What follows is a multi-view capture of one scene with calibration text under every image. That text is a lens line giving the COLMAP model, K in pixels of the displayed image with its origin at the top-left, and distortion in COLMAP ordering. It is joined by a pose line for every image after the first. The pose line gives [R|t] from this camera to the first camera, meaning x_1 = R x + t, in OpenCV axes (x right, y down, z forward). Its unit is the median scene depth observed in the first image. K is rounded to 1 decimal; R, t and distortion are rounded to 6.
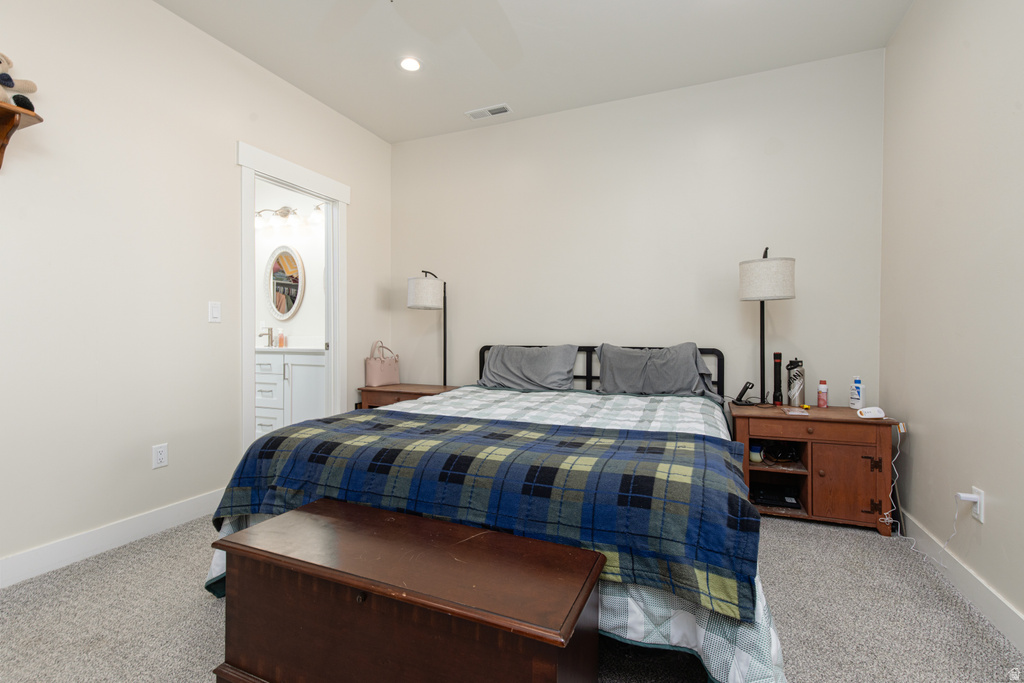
lens RADIAL K [[466.8, 0, 511.9], [0, 466.8, 339.0], [0, 0, 1]] dist [-0.000176, -0.000089]
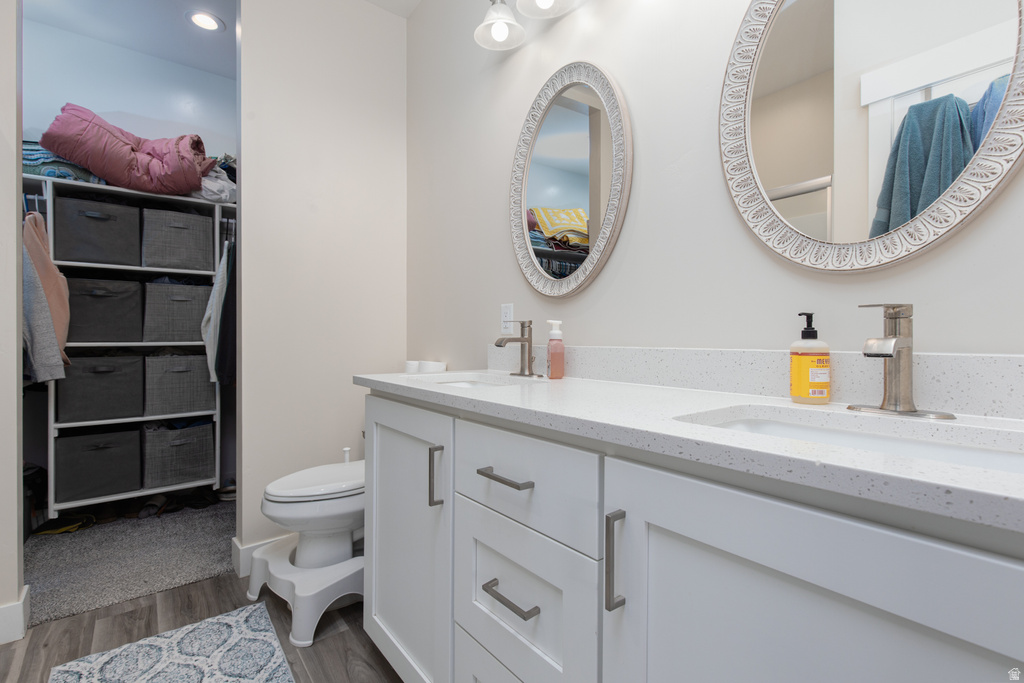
lens RADIAL K [[466.8, 0, 511.7], [0, 466.8, 340.0], [0, 0, 1]] dist [-0.000176, -0.000089]
pose [[0.880500, -0.002665, -0.474039, -0.368090], [0.004277, 0.999988, 0.002324, -0.010631], [0.474027, -0.004074, 0.880501, 0.701474]]
